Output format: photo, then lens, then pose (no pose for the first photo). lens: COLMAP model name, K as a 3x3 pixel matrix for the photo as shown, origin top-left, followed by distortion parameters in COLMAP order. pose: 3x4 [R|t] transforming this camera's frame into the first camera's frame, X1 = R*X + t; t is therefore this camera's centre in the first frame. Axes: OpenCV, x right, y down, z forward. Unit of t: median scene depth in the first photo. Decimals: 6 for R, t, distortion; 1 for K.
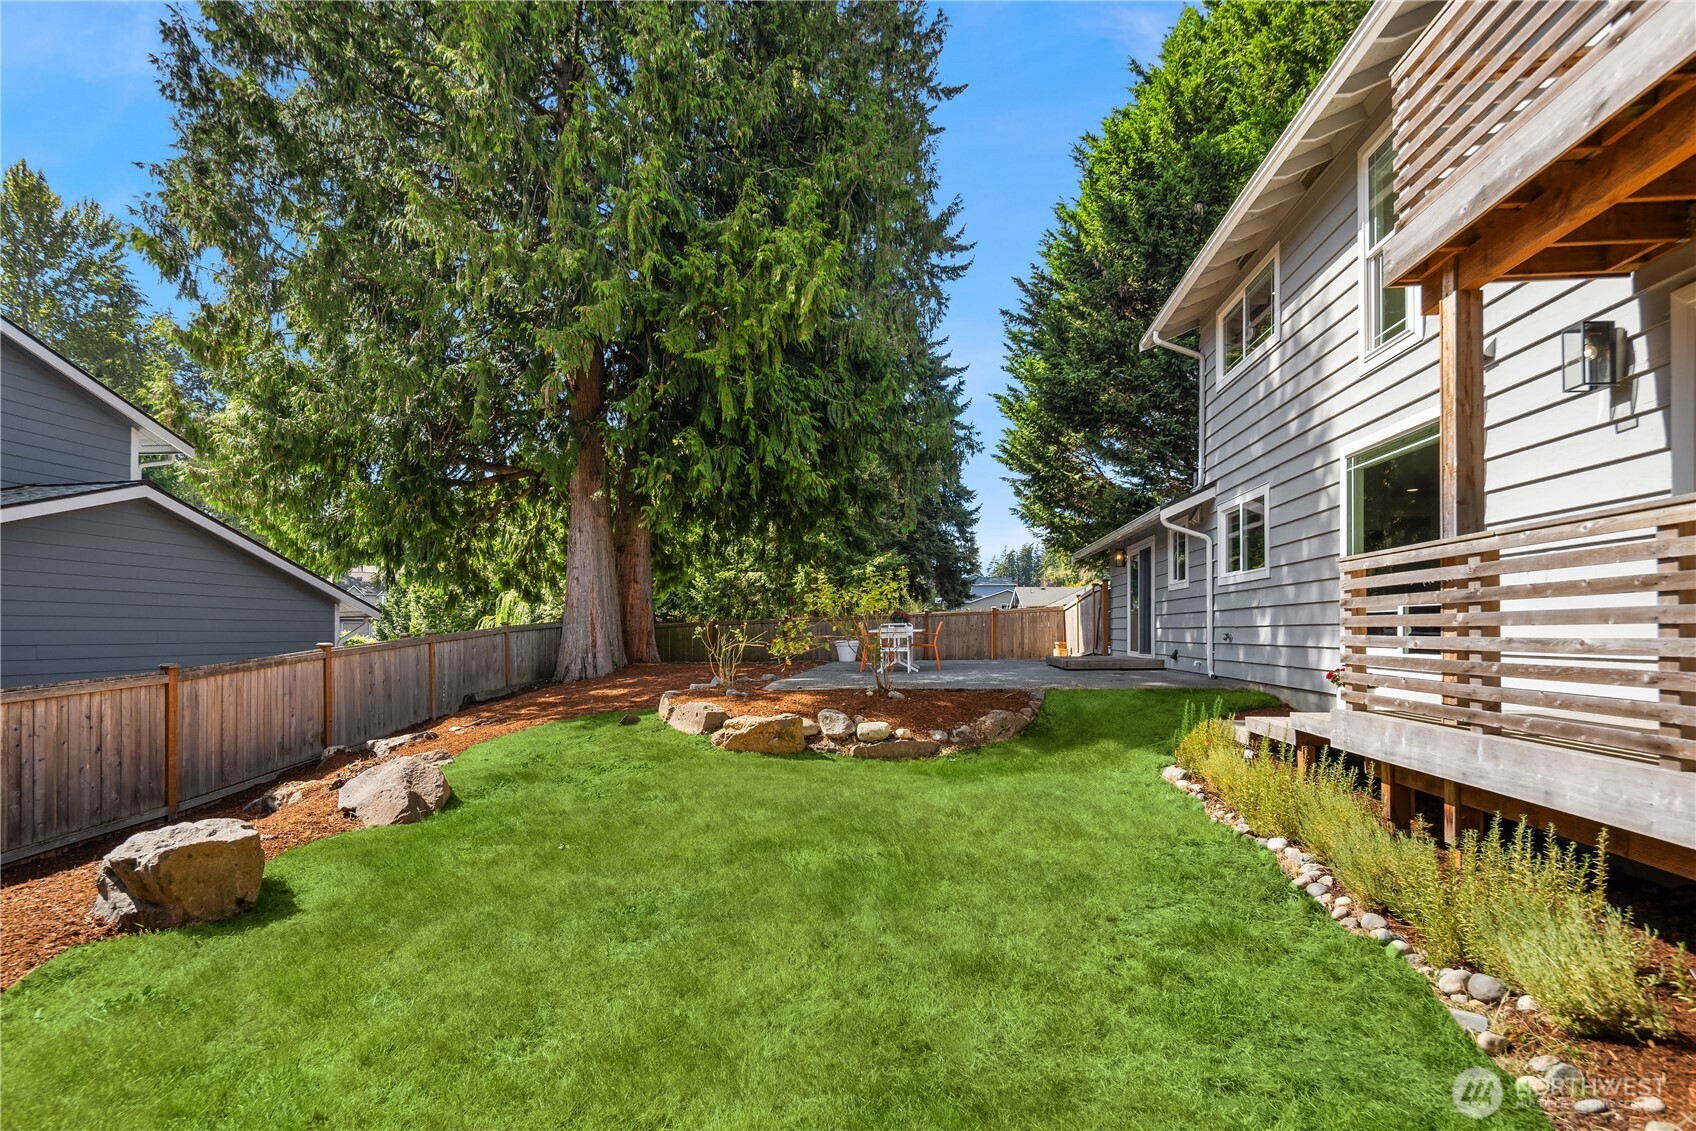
lens RADIAL K [[822.9, 0, 845.7], [0, 822.9, 625.7], [0, 0, 1]] dist [0.000529, 0.000817]
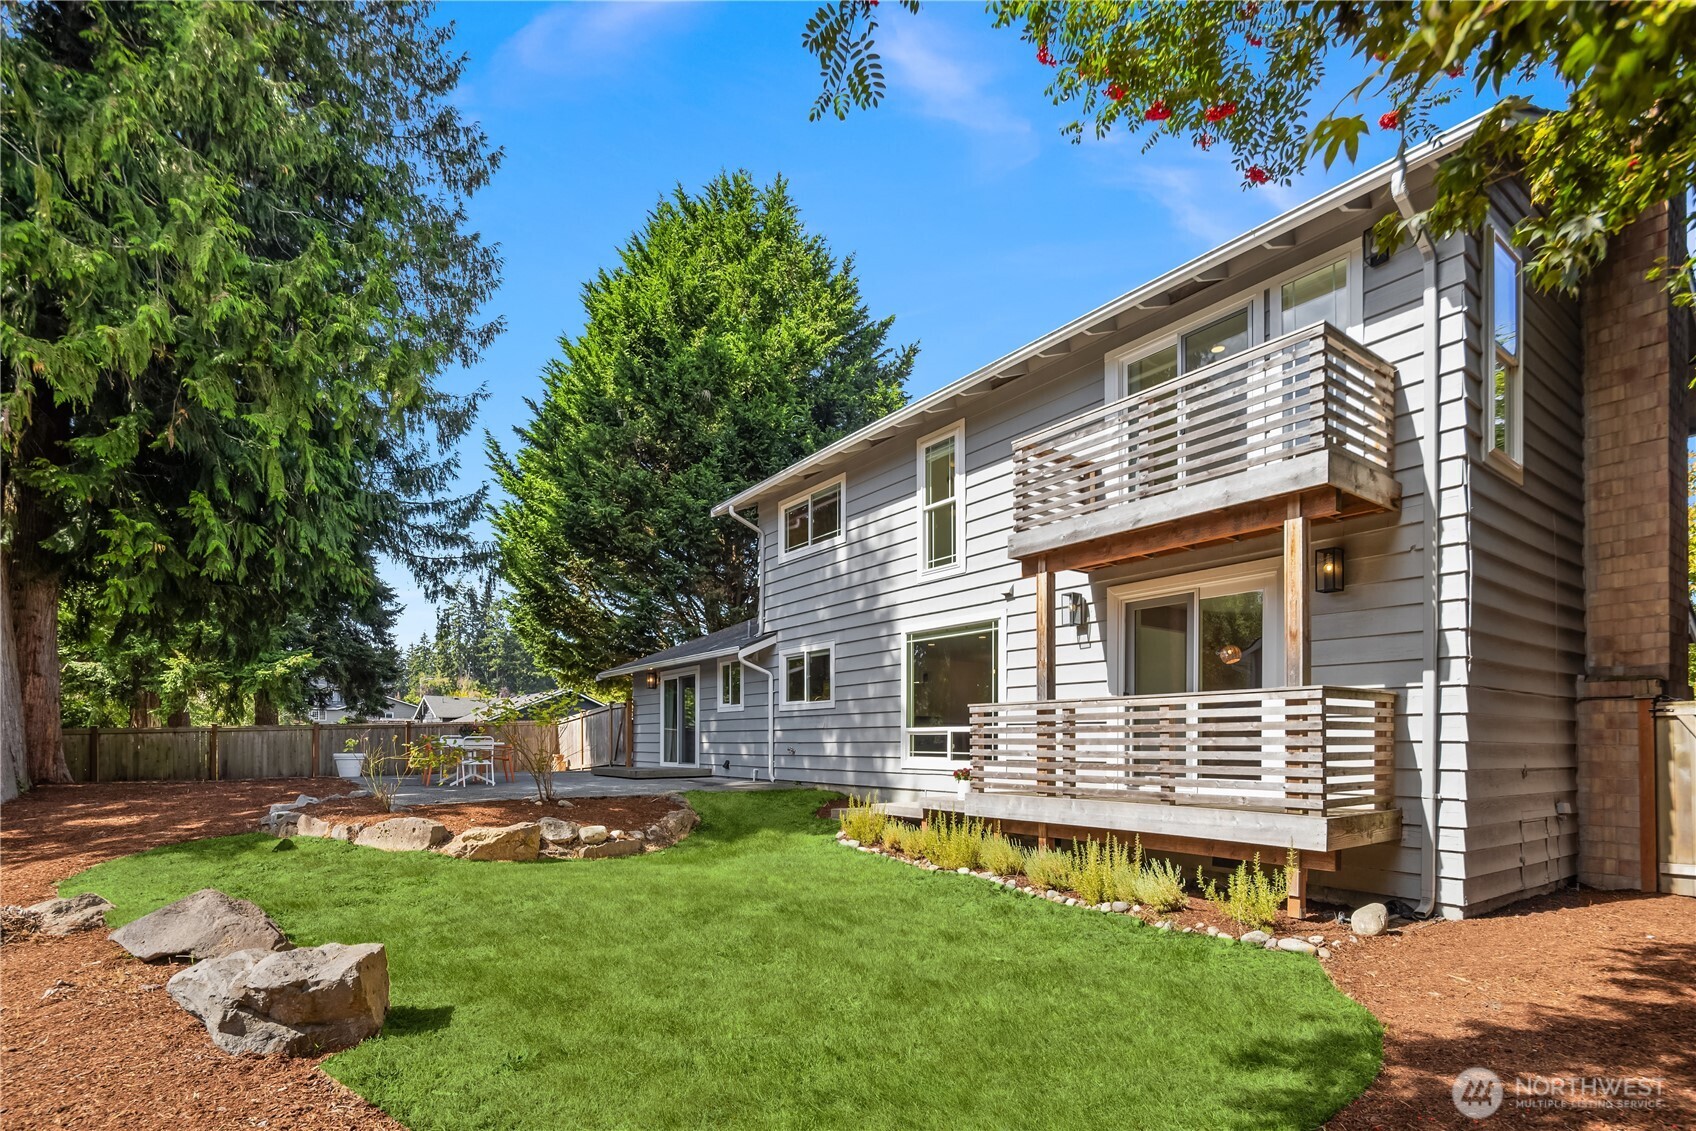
lens RADIAL K [[827.2, 0, 847.2], [0, 827.2, 743.6], [0, 0, 1]] dist [-0.032875, -0.000059]
pose [[0.738101, 0.006002, 0.674663, -0.404569], [-0.010152, 0.999946, 0.002211, -0.000710], [-0.674614, -0.008481, 0.738122, -0.049819]]
